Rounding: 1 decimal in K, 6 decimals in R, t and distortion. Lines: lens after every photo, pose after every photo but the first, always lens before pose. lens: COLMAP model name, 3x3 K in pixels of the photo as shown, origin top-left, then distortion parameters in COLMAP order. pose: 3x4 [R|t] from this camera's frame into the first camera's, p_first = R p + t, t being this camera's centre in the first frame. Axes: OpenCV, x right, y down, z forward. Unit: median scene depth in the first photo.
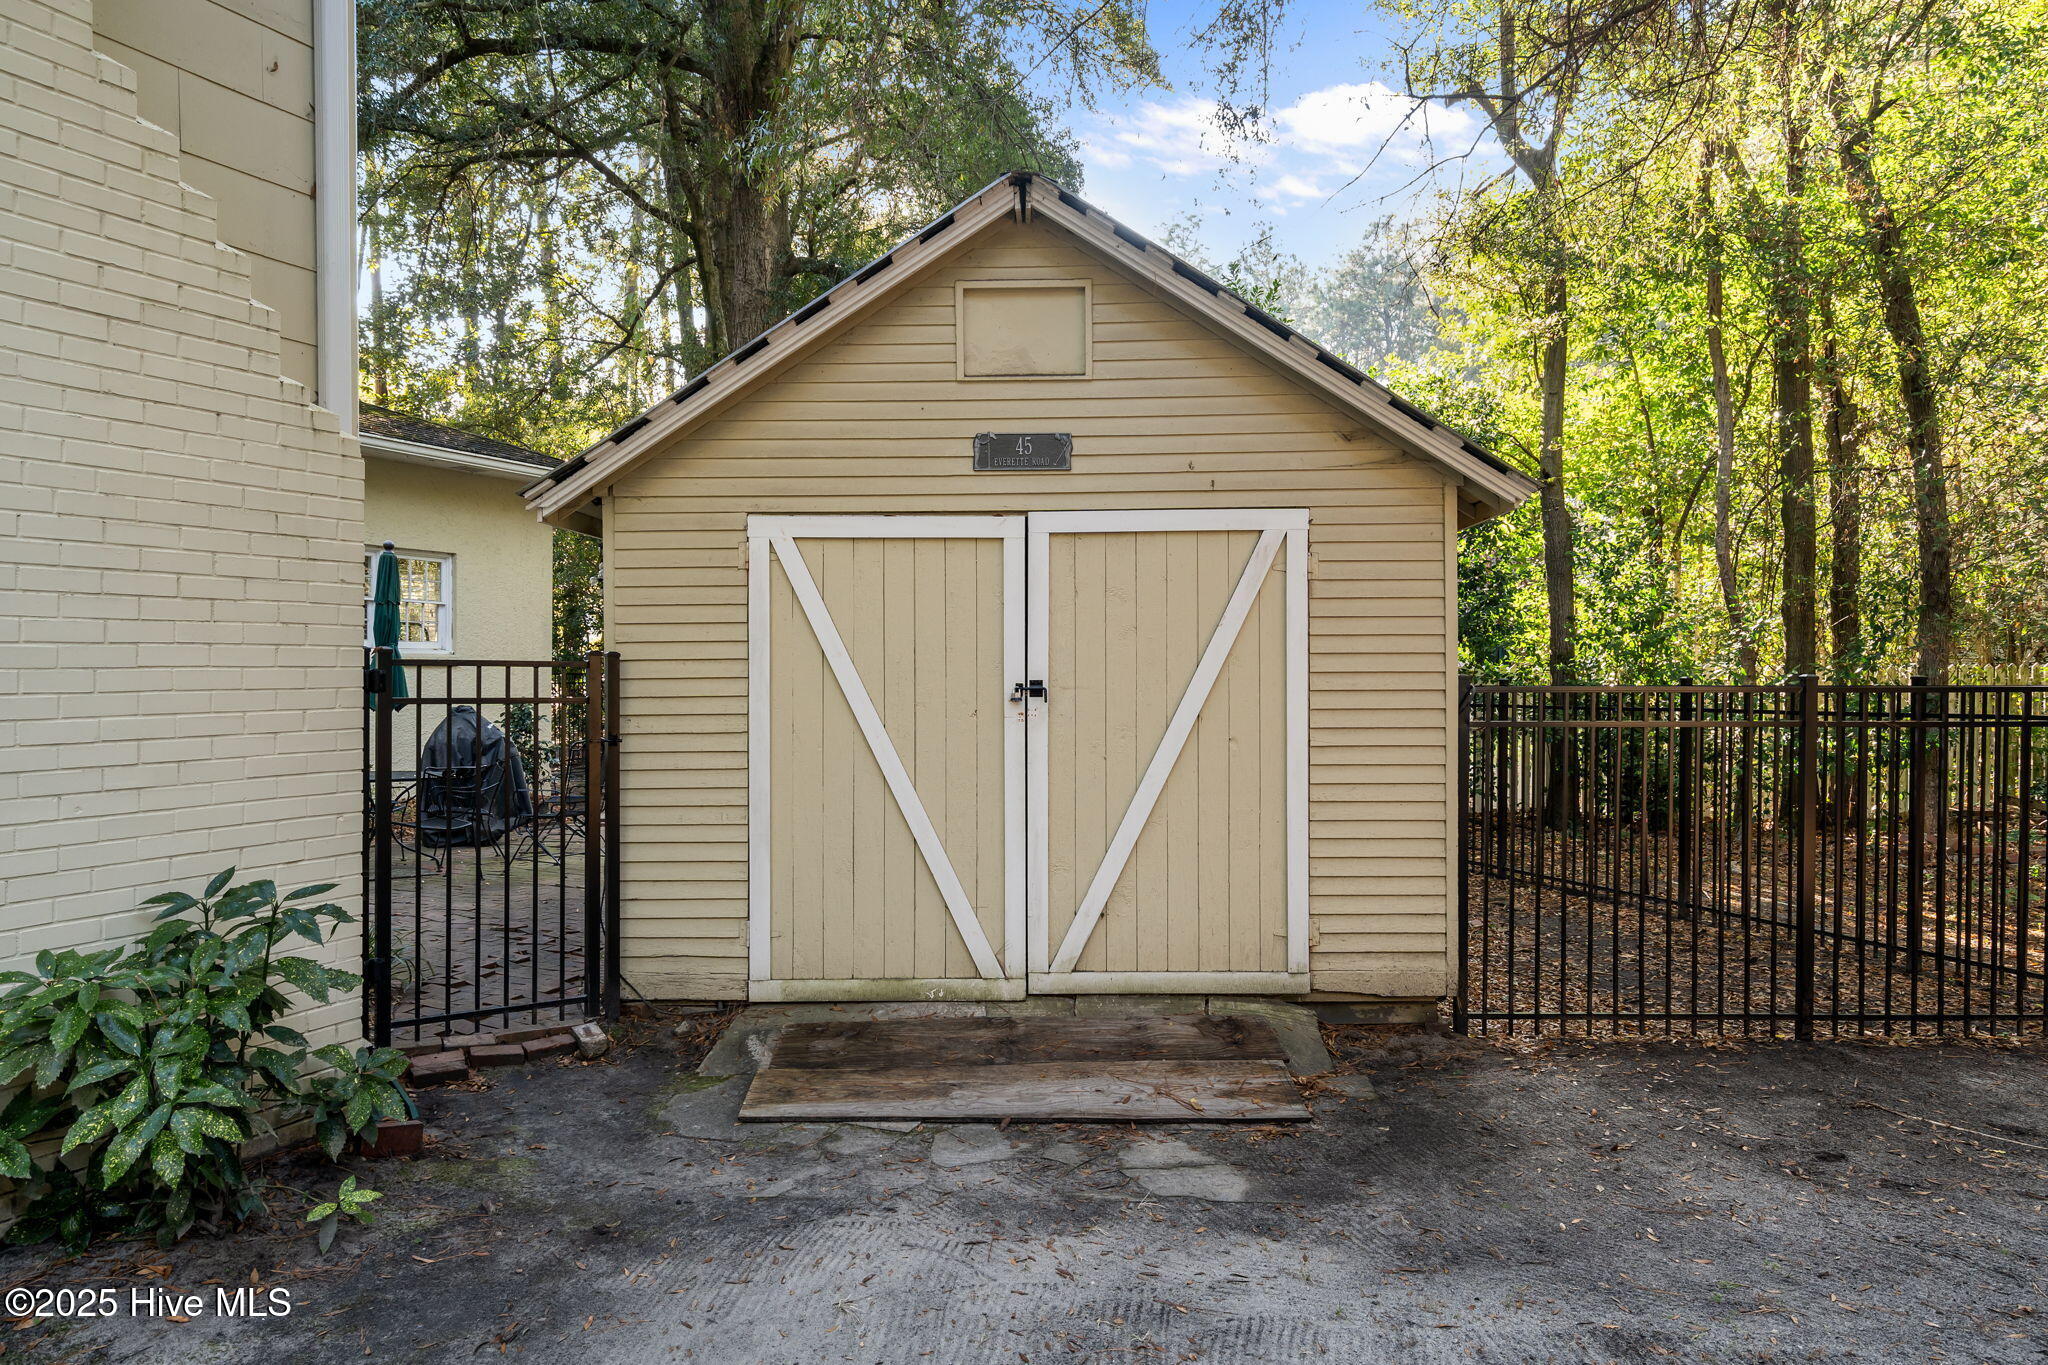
lens RADIAL K [[1258.5, 0, 1024.8], [0, 1258.5, 686.7], [0, 0, 1]] dist [0.023607, 0.000190]
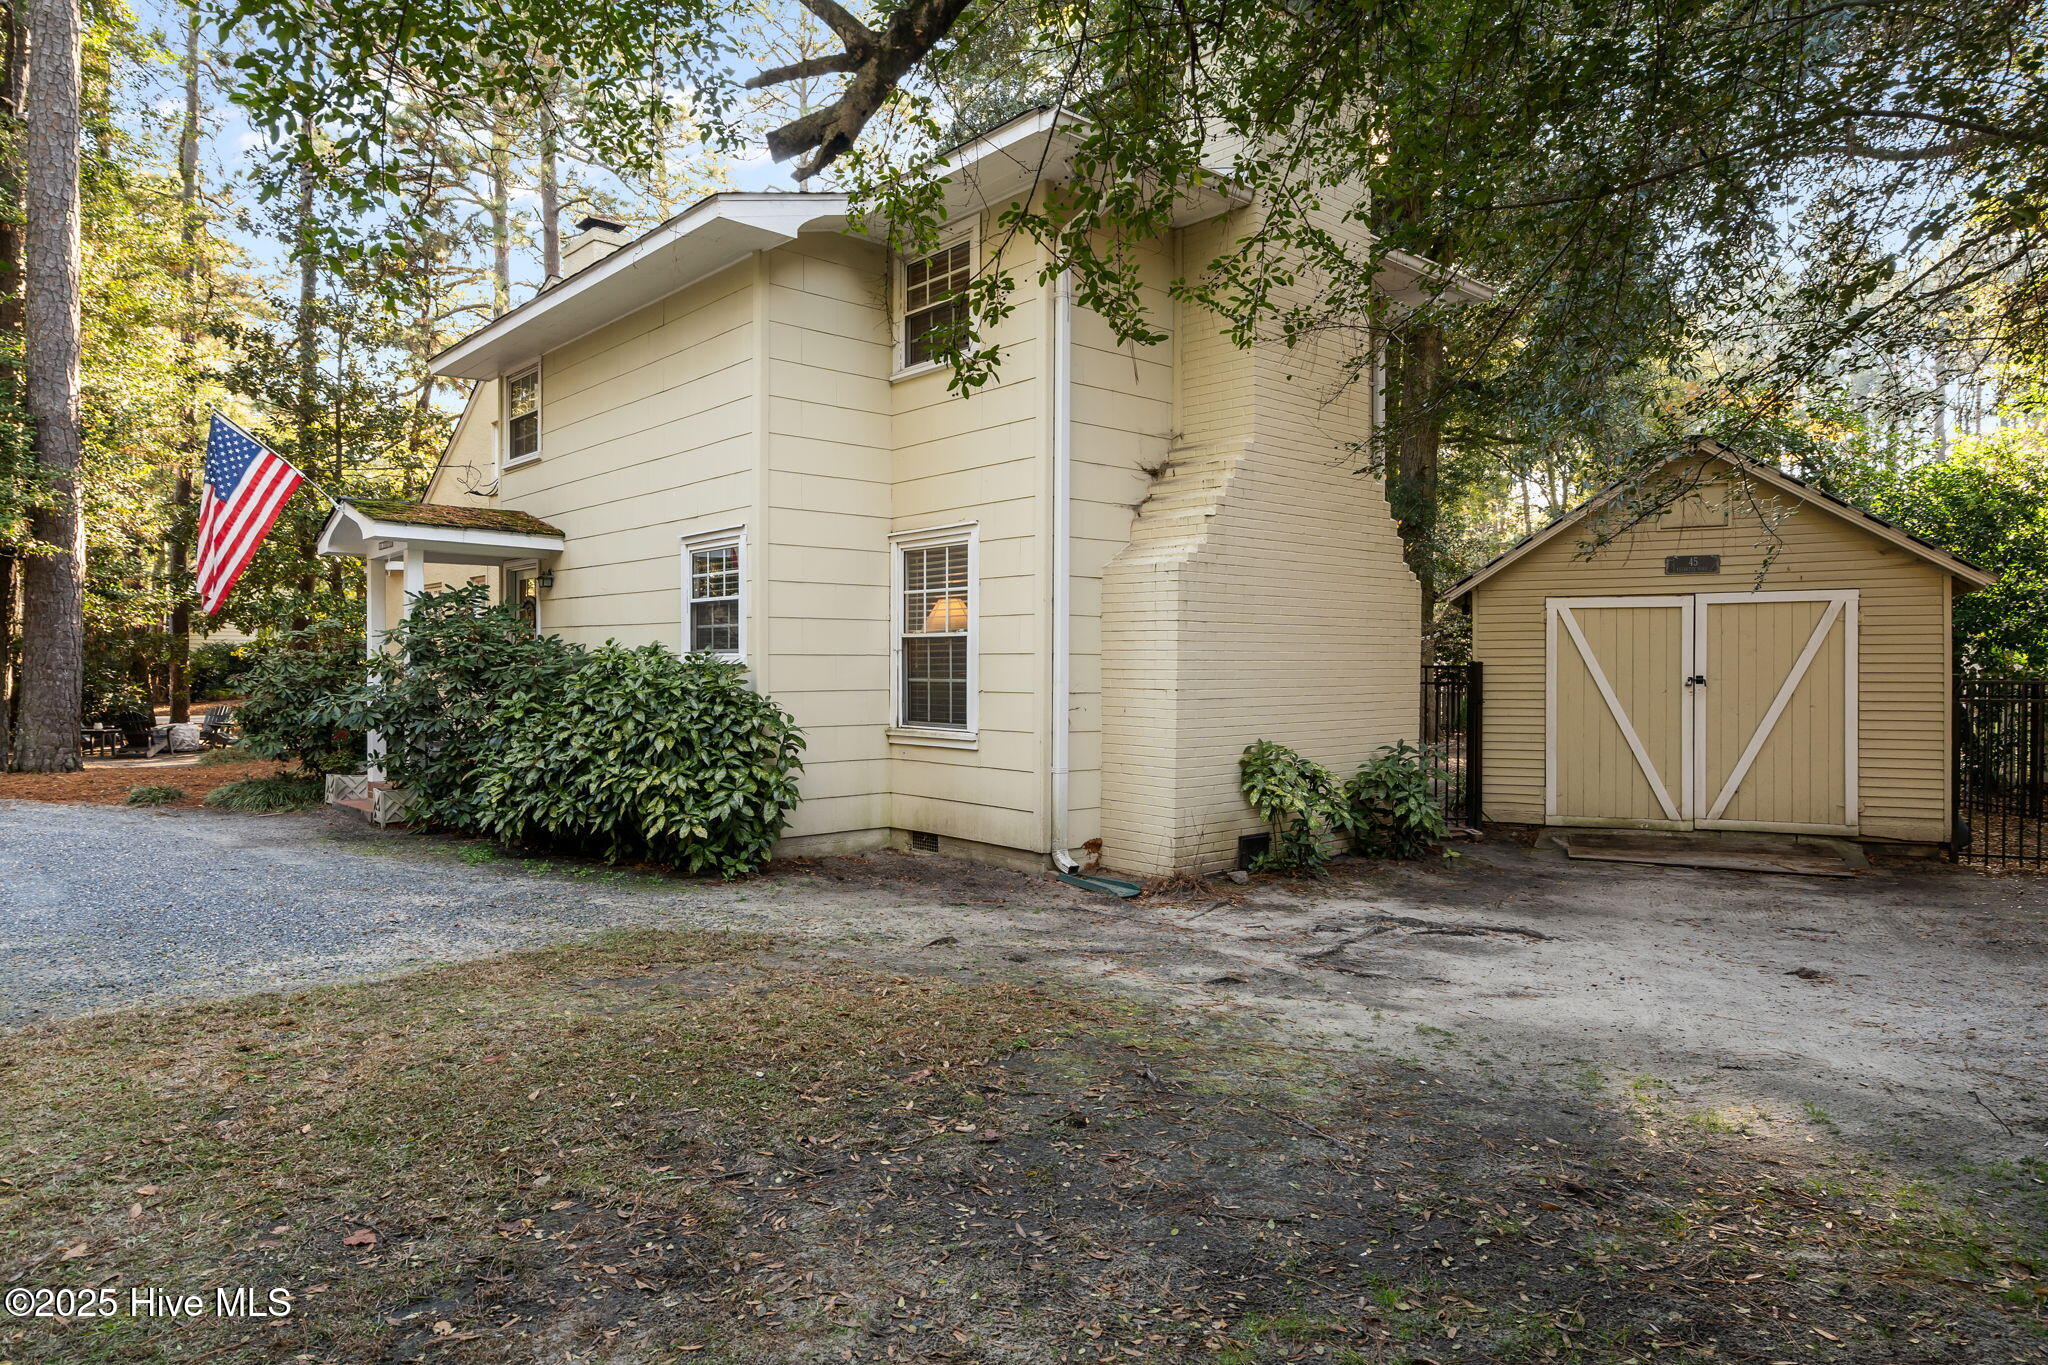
lens RADIAL K [[1258.5, 0, 1021.1], [0, 1258.5, 673.1], [0, 0, 1]] dist [0.023607, 0.000190]
pose [[0.926460, 0.004965, -0.376360, -0.237856], [-0.008124, 0.999944, -0.006807, 0.013356], [0.376305, 0.009364, 0.926448, -1.327124]]
